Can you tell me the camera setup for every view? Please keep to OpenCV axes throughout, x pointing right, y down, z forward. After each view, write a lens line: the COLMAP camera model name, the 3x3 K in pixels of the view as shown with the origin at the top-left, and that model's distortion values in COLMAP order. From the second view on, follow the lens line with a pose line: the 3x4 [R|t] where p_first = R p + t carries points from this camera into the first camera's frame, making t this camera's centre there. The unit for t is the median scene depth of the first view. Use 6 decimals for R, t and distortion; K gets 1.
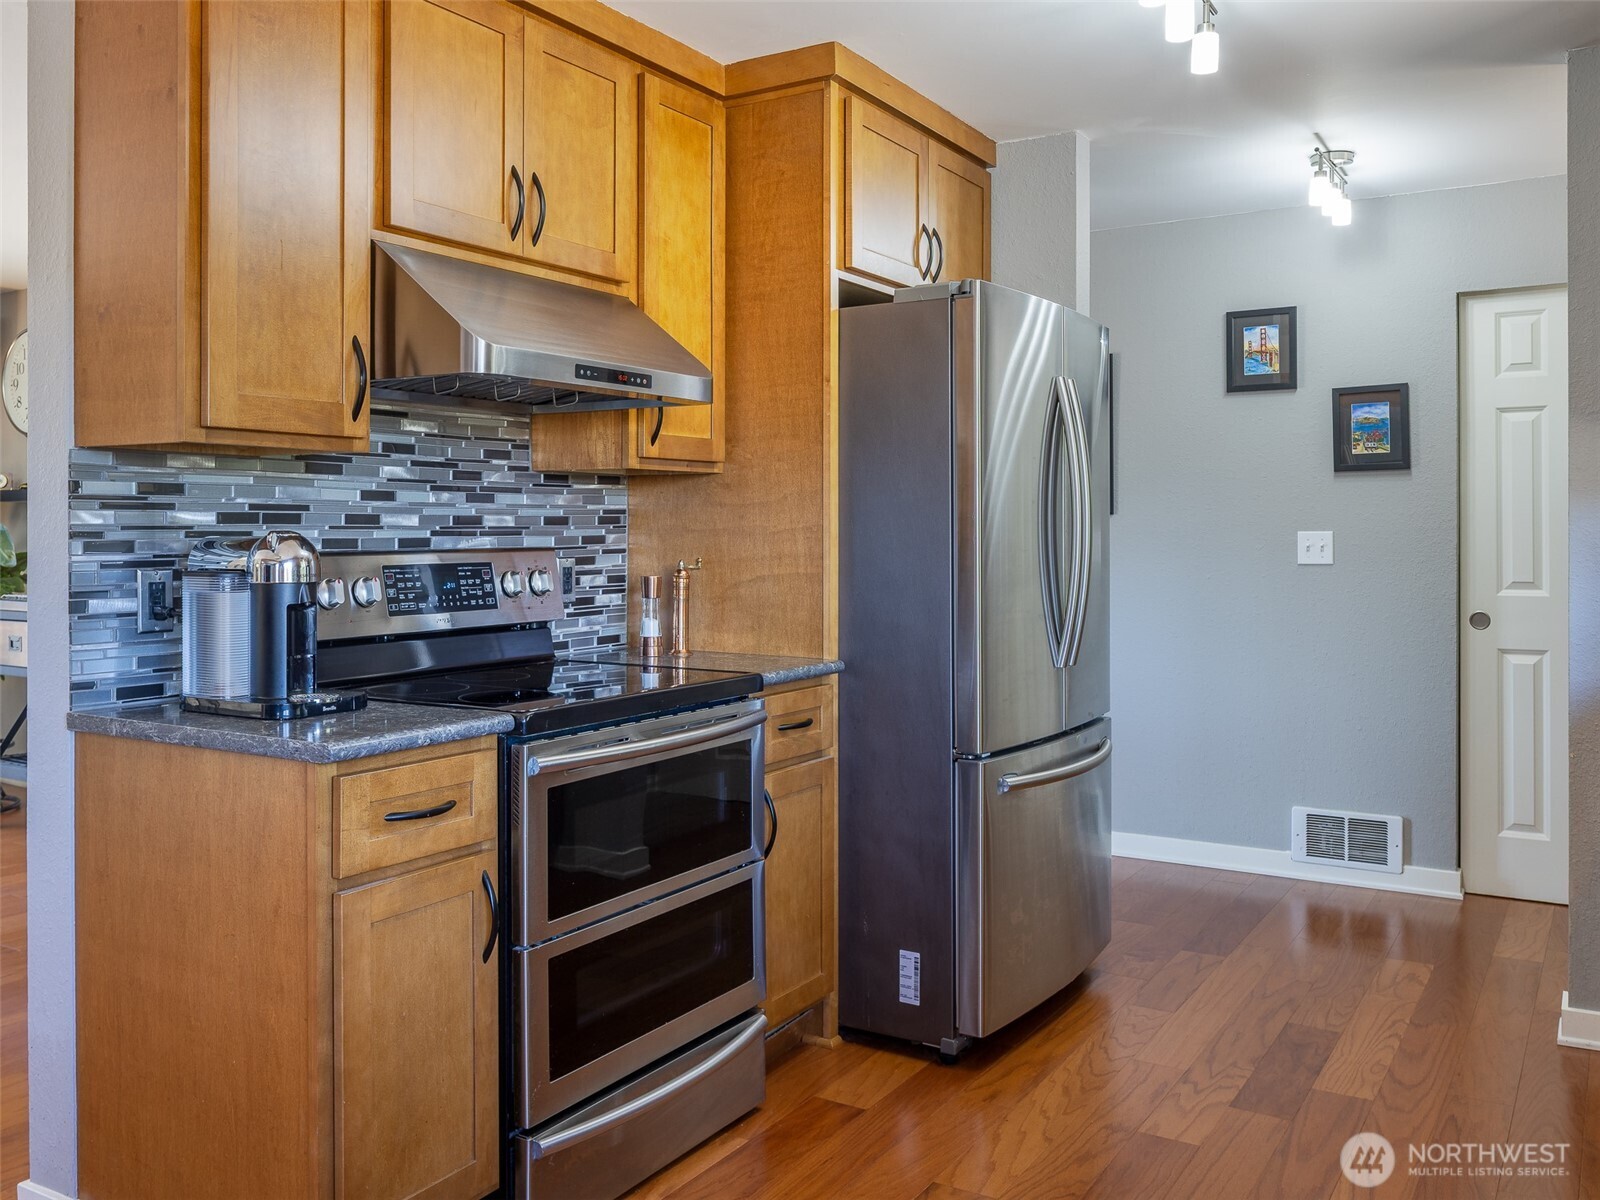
lens RADIAL K [[1400.9, 0, 728.0], [0, 1400.9, 533.3], [0, 0, 1]] dist [-0.012519, 0.001541]
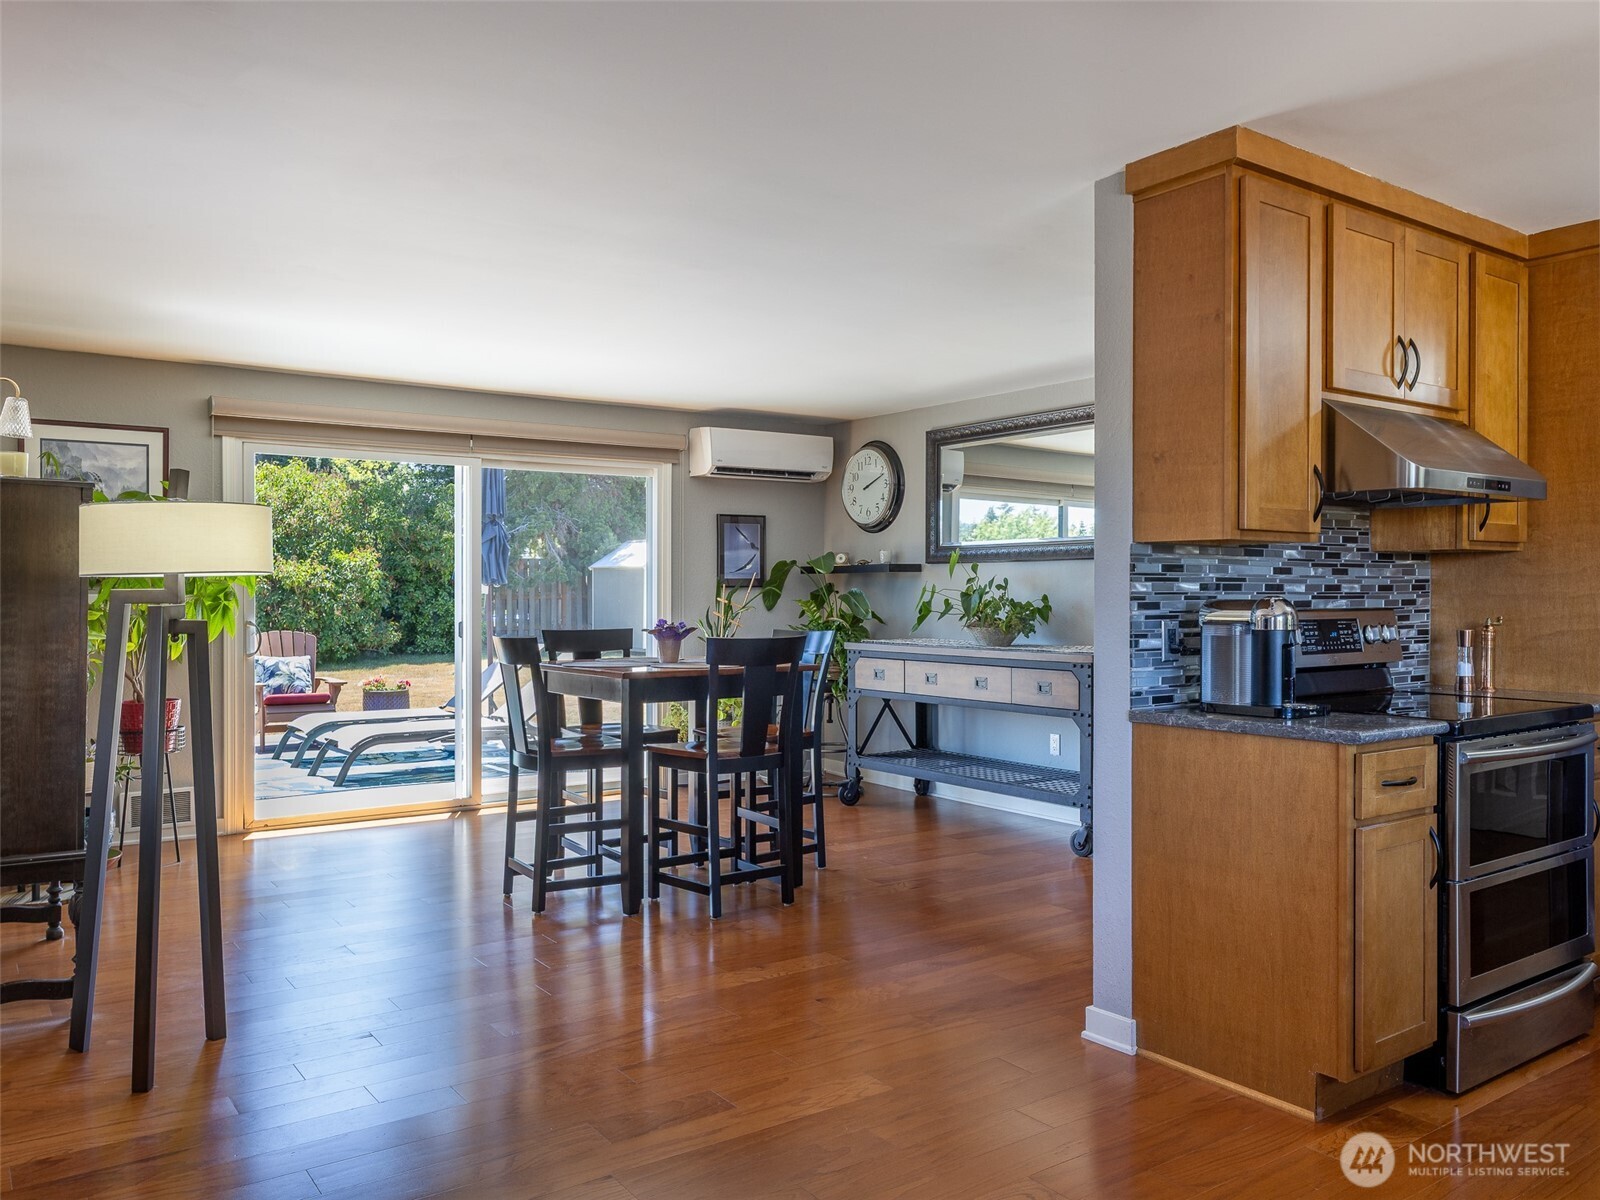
lens RADIAL K [[1226.8, 0, 800.0], [0, 1226.8, 600.0], [0, 0, 1]] dist [-0.006948, -0.000841]
pose [[0.931651, 0.002258, -0.363346, -0.243437], [-0.001169, 0.999994, 0.003217, -0.000620], [0.363351, -0.002572, 0.931649, -0.331317]]
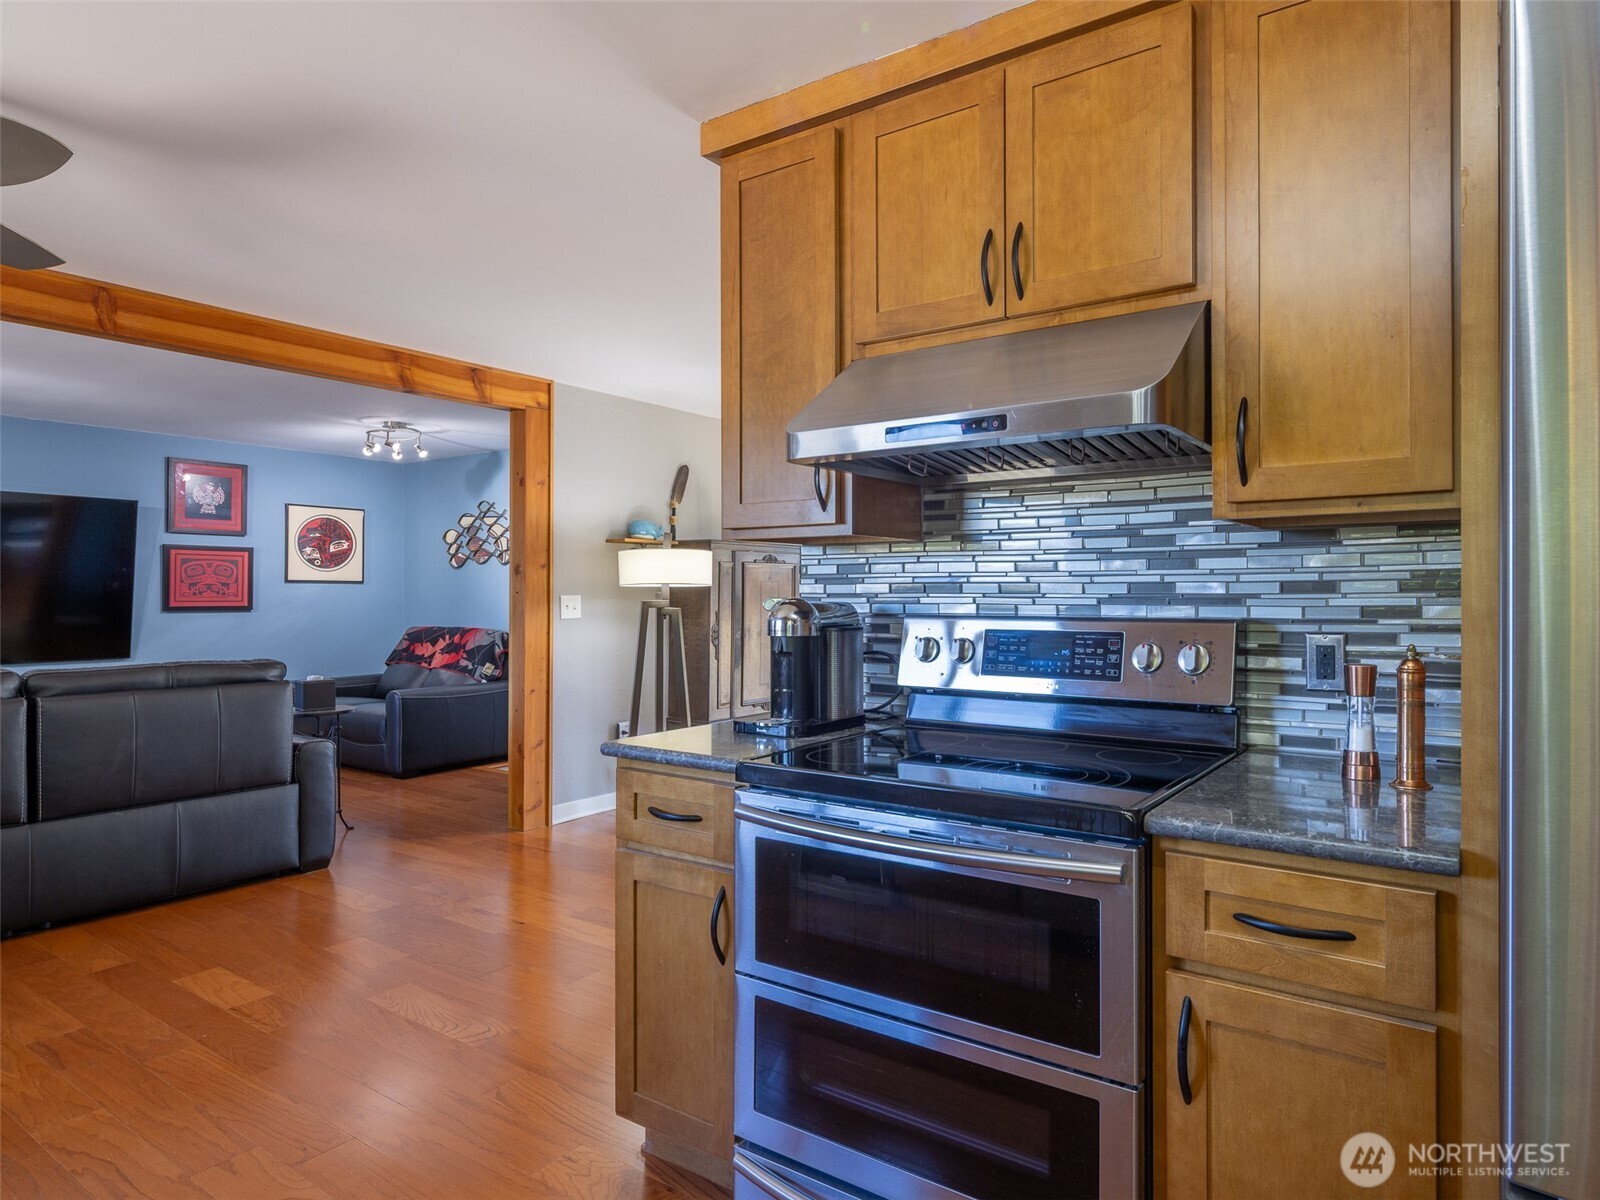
lens RADIAL K [[909.5, 0, 863.4], [0, 909.5, 592.7], [0, 0, 1]] dist [0.001656, 0.000554]
pose [[-0.010560, -0.000596, -0.999944, 0.446731], [-0.001845, 0.999998, -0.000577, -0.005219], [0.999943, 0.001839, -0.010561, 0.835588]]
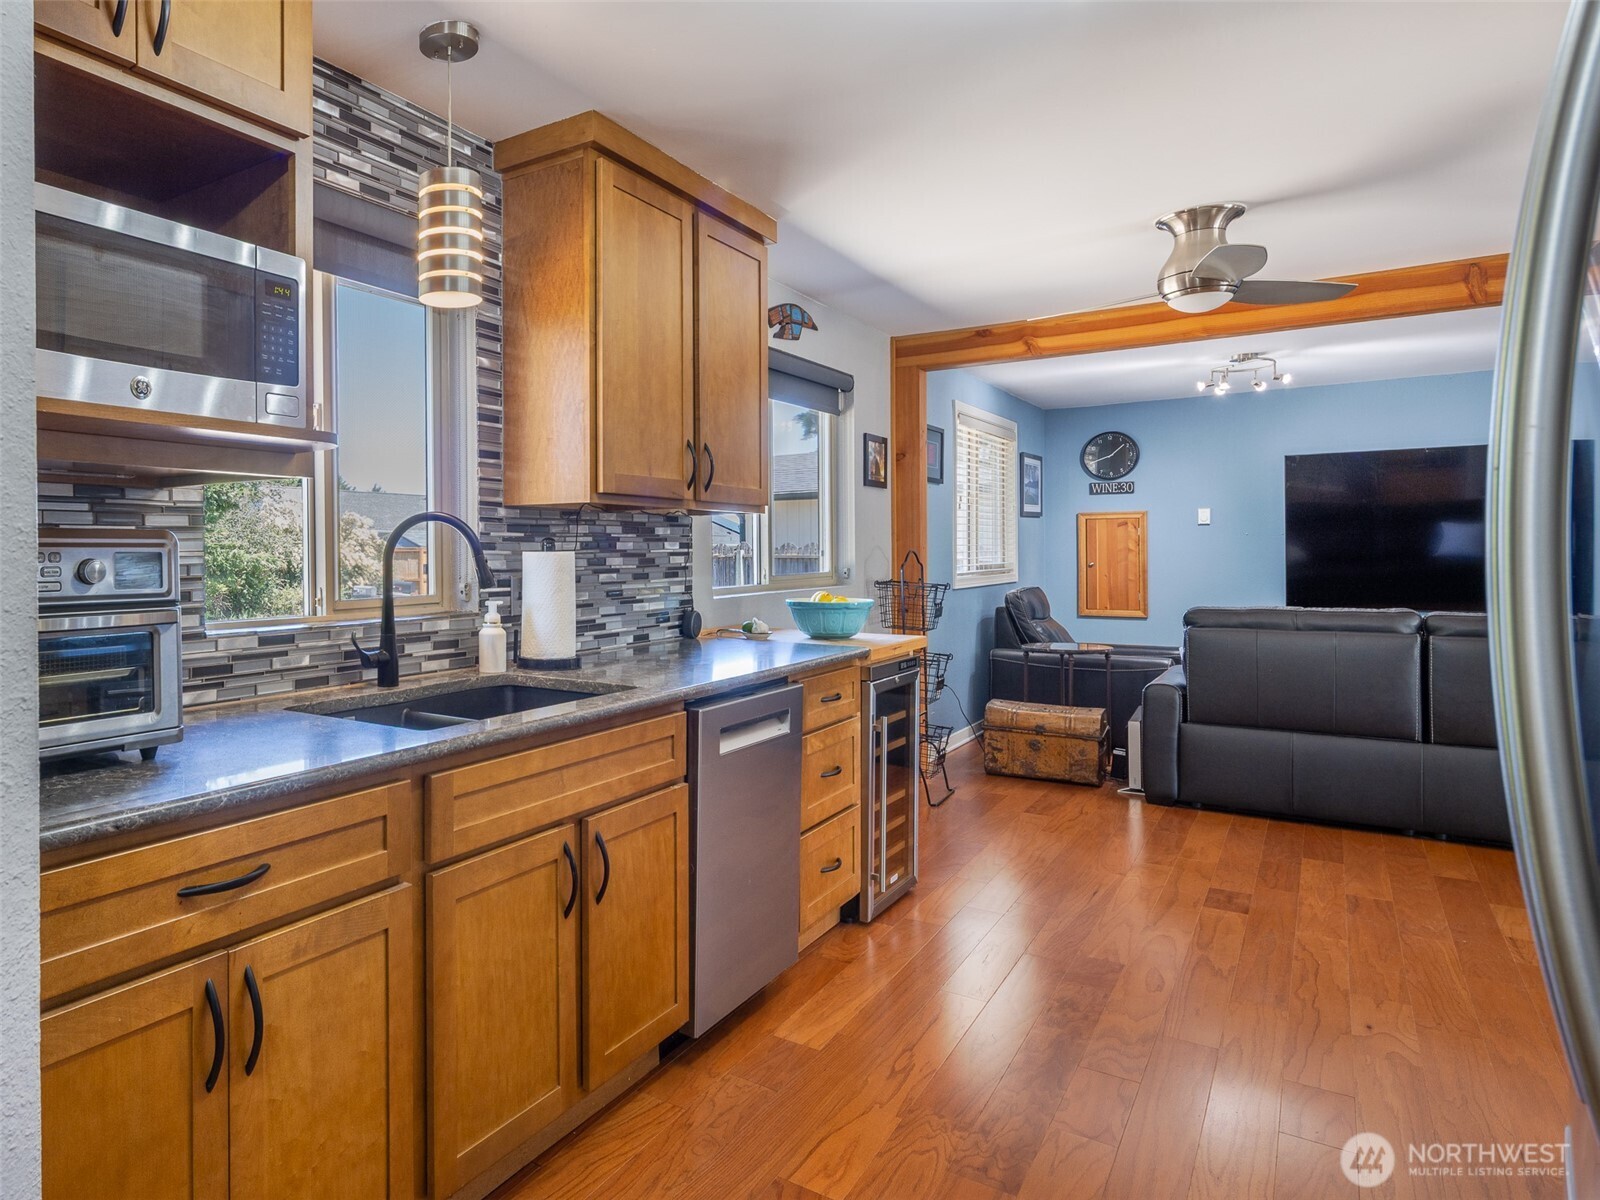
lens RADIAL K [[998.0, 0, 515.9], [0, 998.0, 551.1], [0, 0, 1]] dist [0.001103, 0.000418]
pose [[-0.994369, 0.007784, 0.105690, 0.473210], [0.008061, 0.999965, 0.002203, -0.007883], [-0.105669, 0.003042, -0.994397, 1.363589]]
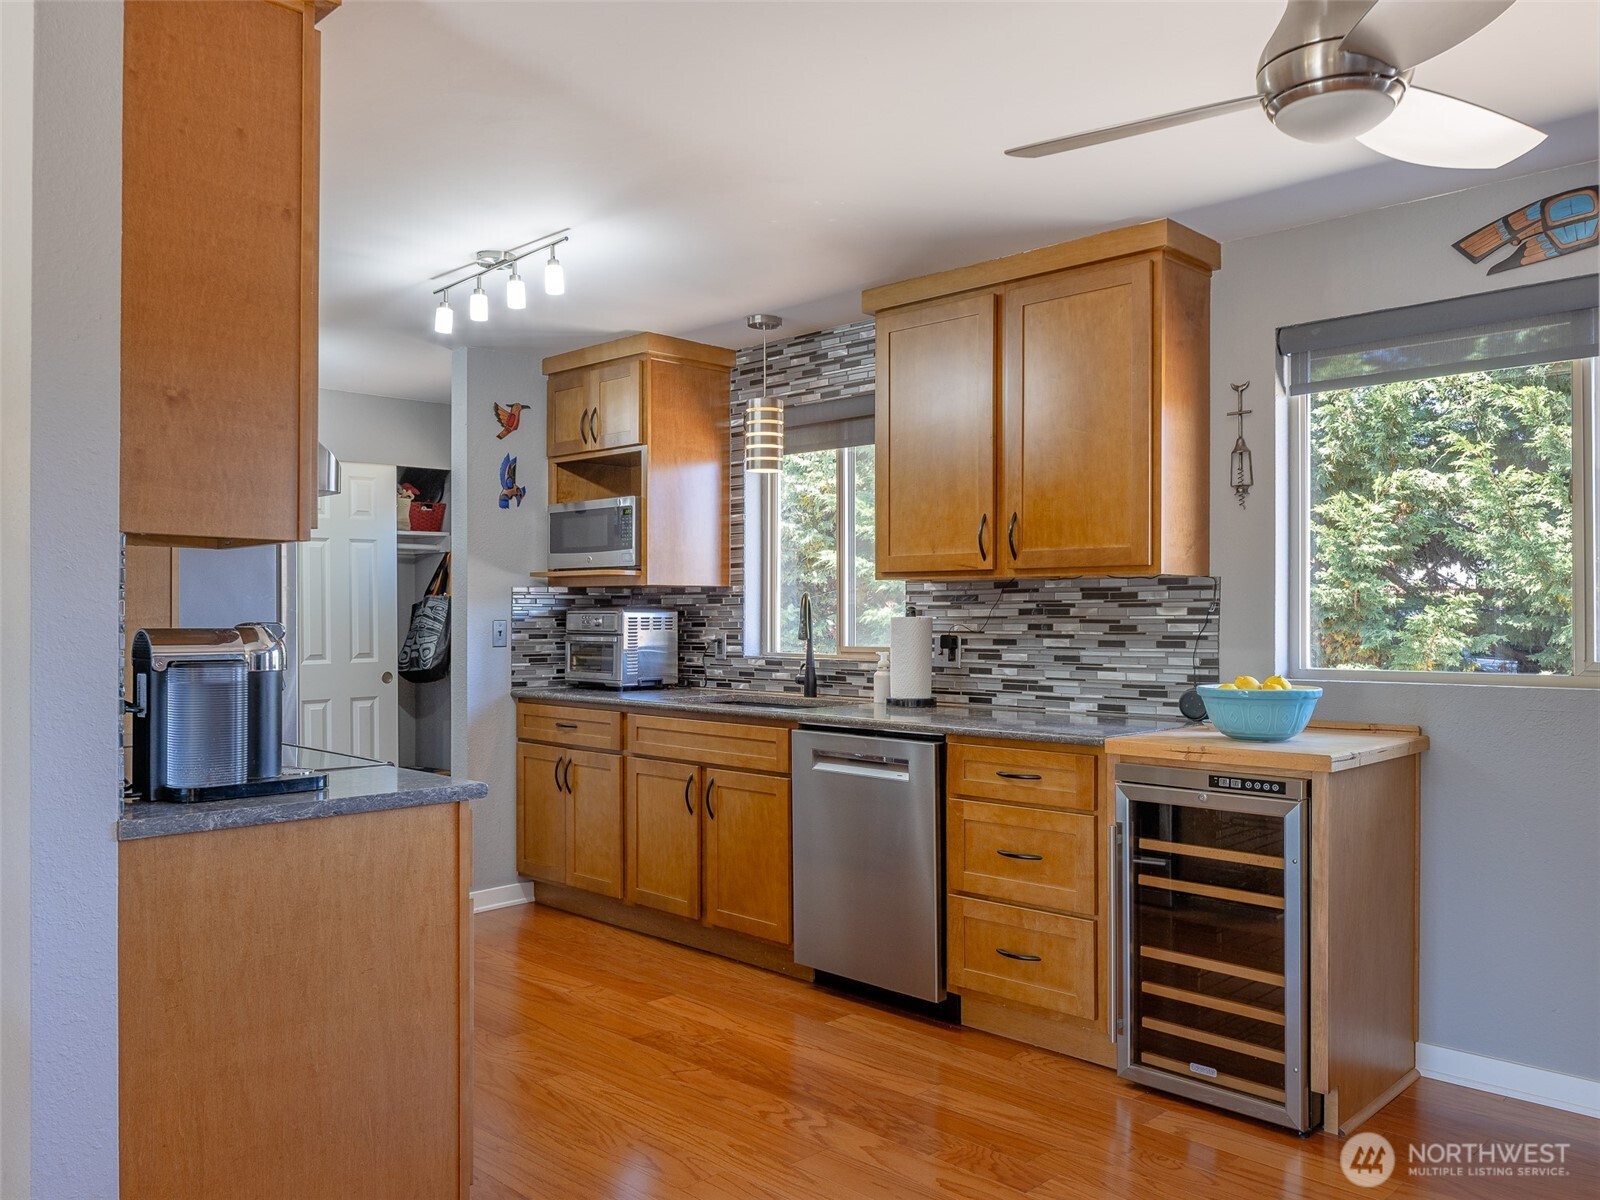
lens RADIAL K [[1243.2, 0, 795.6], [0, 1243.2, 616.1], [0, 0, 1]] dist [-0.004948, -0.001434]
pose [[0.198040, 0.002189, 0.980191, -0.911000], [0.001608, 0.999995, -0.002558, -0.002851], [-0.980193, 0.002082, 0.198036, 0.312043]]
